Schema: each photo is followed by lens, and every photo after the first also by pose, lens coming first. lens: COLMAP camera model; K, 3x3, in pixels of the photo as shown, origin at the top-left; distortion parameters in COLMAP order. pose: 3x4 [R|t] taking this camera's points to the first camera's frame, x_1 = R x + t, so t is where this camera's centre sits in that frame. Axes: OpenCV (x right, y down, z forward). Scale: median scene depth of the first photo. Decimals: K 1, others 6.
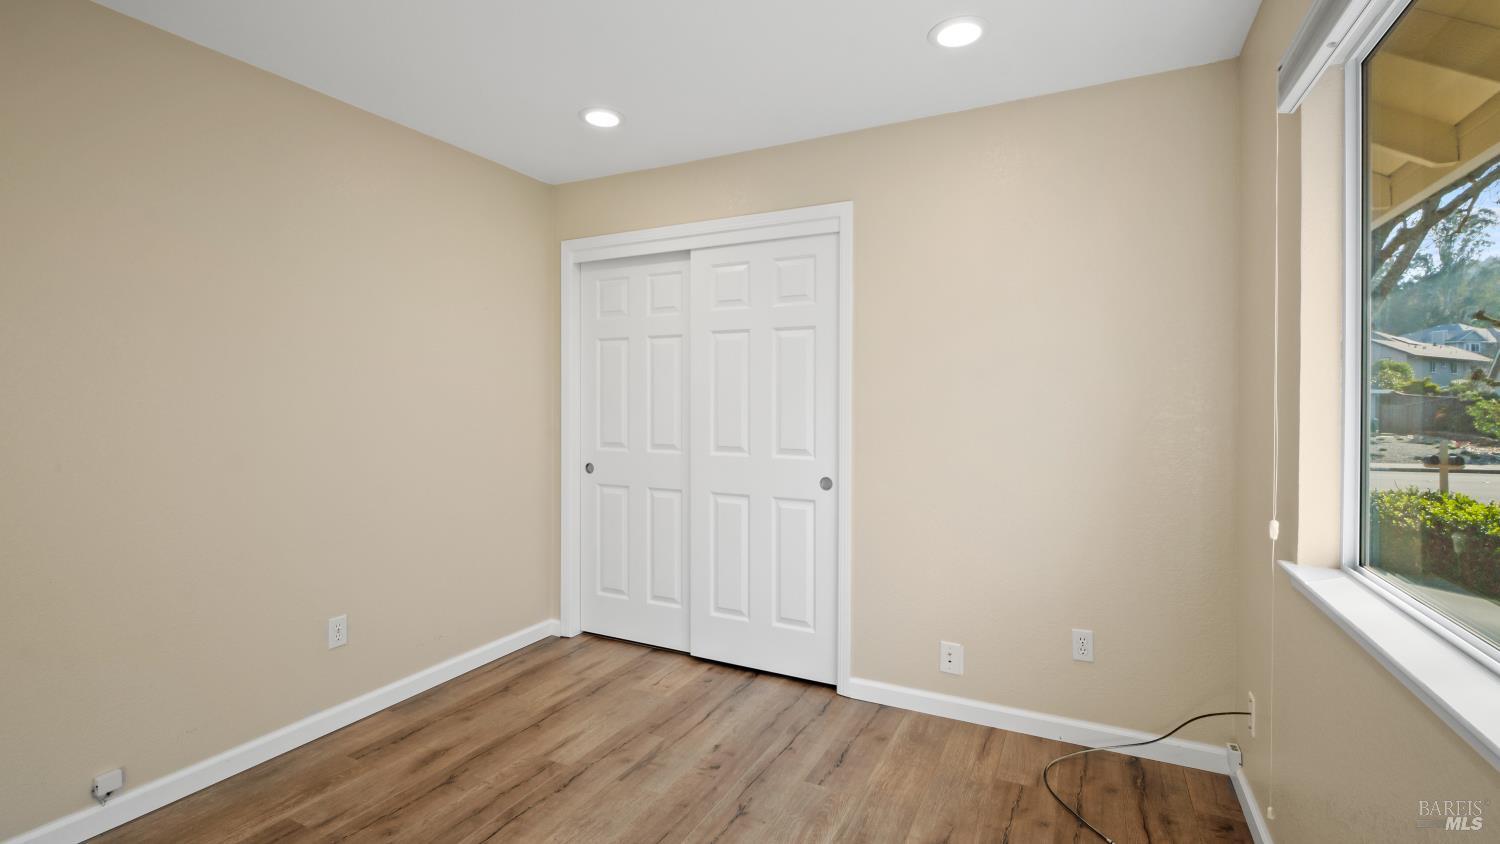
lens RADIAL K [[681.2, 0, 745.7], [0, 681.2, 400.5], [0, 0, 1]] dist [0.014020, -0.007681]
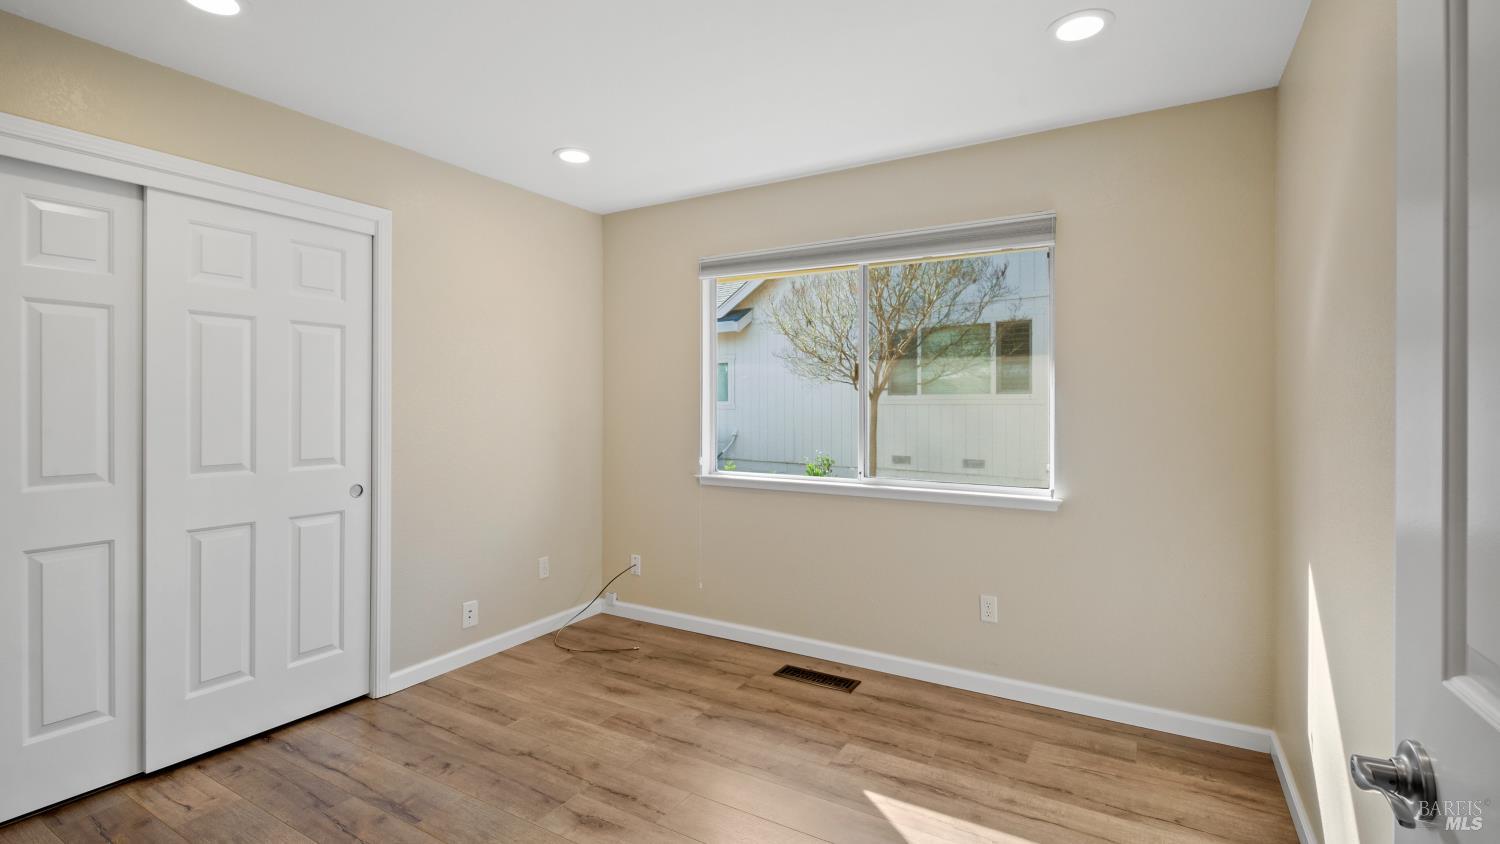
lens RADIAL K [[681.2, 0, 745.7], [0, 681.2, 400.5], [0, 0, 1]] dist [0.014020, -0.007681]
pose [[0.066482, 0.006465, 0.997767, -0.902501], [0.007765, 0.999945, -0.006997, 0.006157], [-0.997757, 0.008213, 0.066428, 0.426638]]
